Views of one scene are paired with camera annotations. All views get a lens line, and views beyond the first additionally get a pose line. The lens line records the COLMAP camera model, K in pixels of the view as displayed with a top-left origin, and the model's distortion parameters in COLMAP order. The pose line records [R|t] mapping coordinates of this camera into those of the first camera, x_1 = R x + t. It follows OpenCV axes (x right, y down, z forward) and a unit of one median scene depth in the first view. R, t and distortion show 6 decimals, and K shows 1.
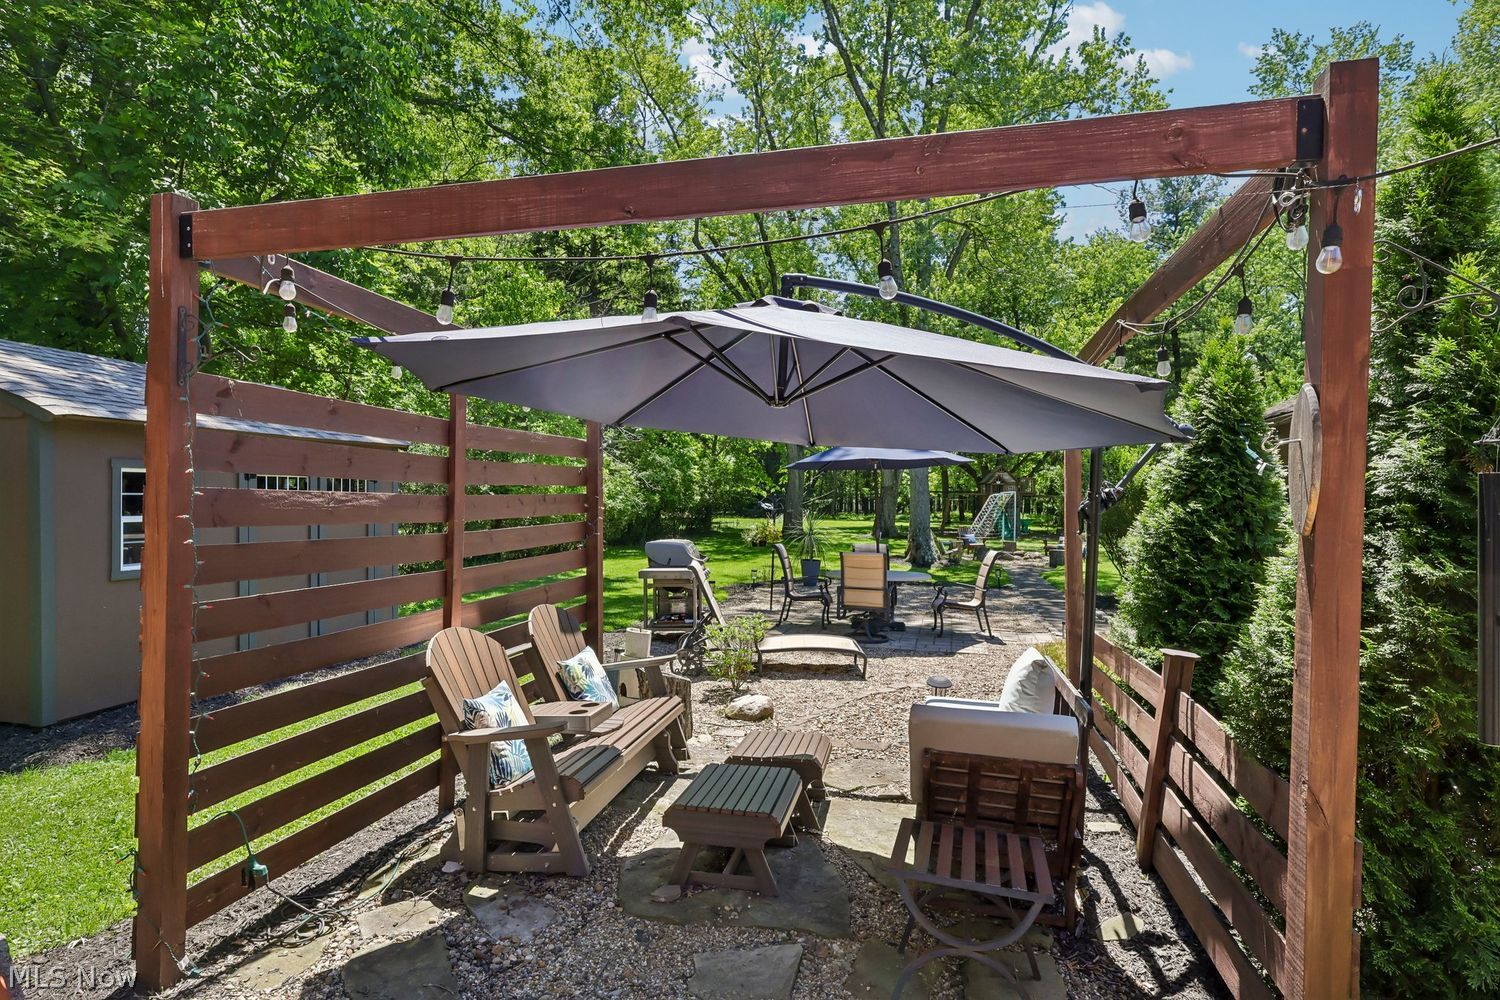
lens RADIAL K [[773.9, 0, 749.5], [0, 773.9, 498.6], [0, 0, 1]] dist [-0.003520, 0.000633]
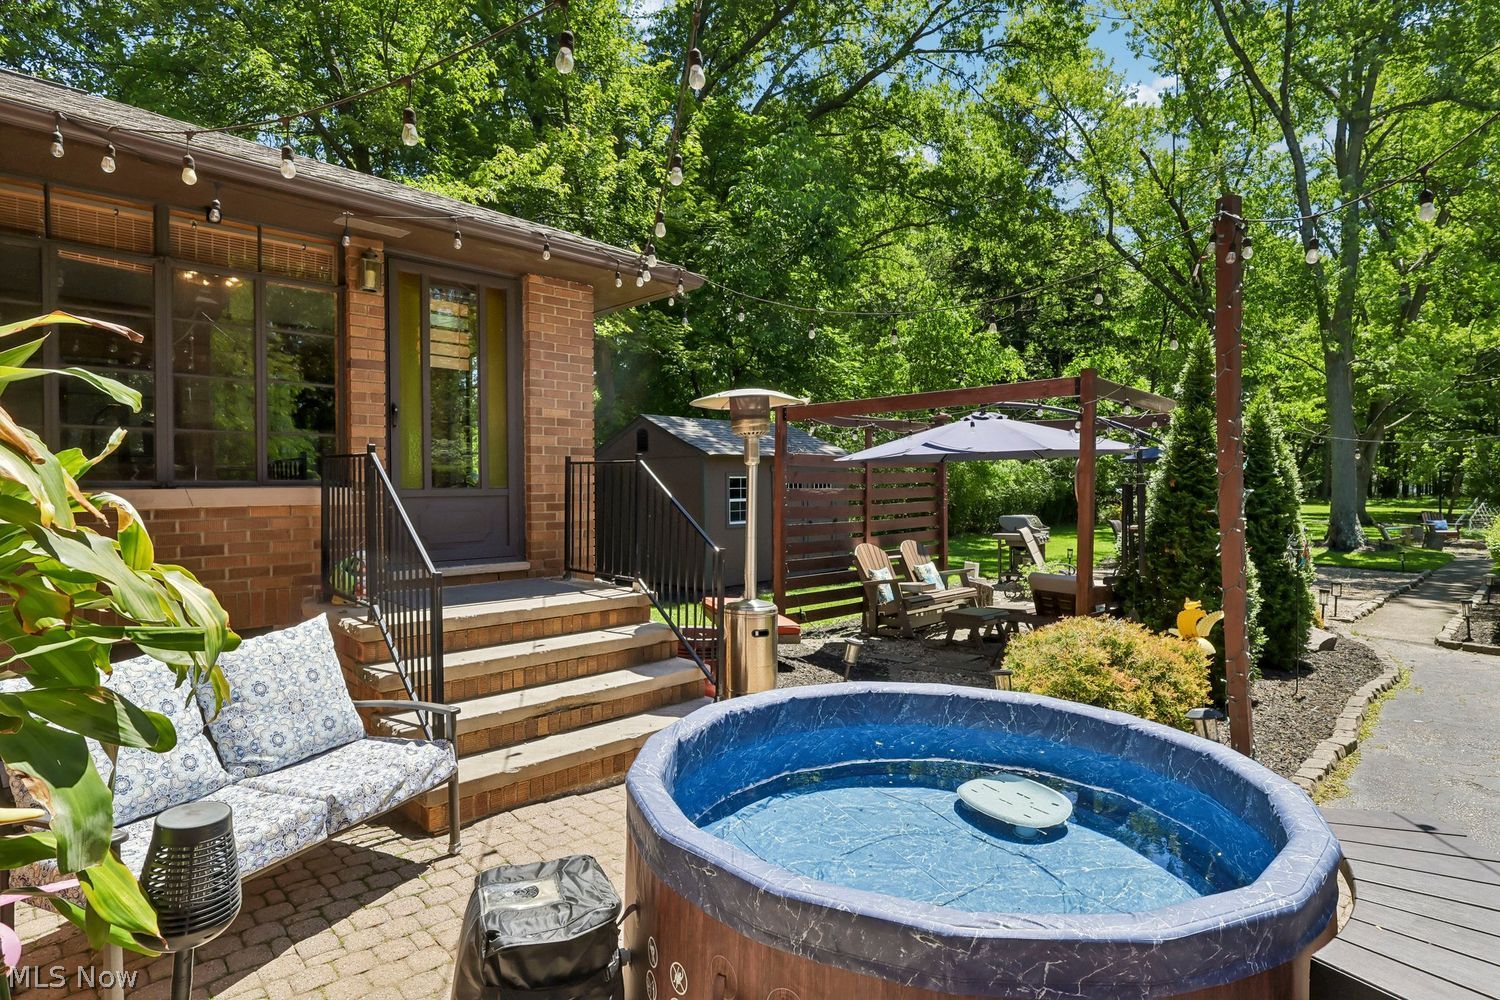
lens RADIAL K [[773.9, 0, 750.2], [0, 773.9, 495.1], [0, 0, 1]] dist [-0.003520, 0.000633]
pose [[0.847077, -0.002406, -0.531464, 0.522649], [0.010668, 0.999865, 0.012477, -0.019433], [0.531363, -0.016239, 0.846989, -1.090191]]
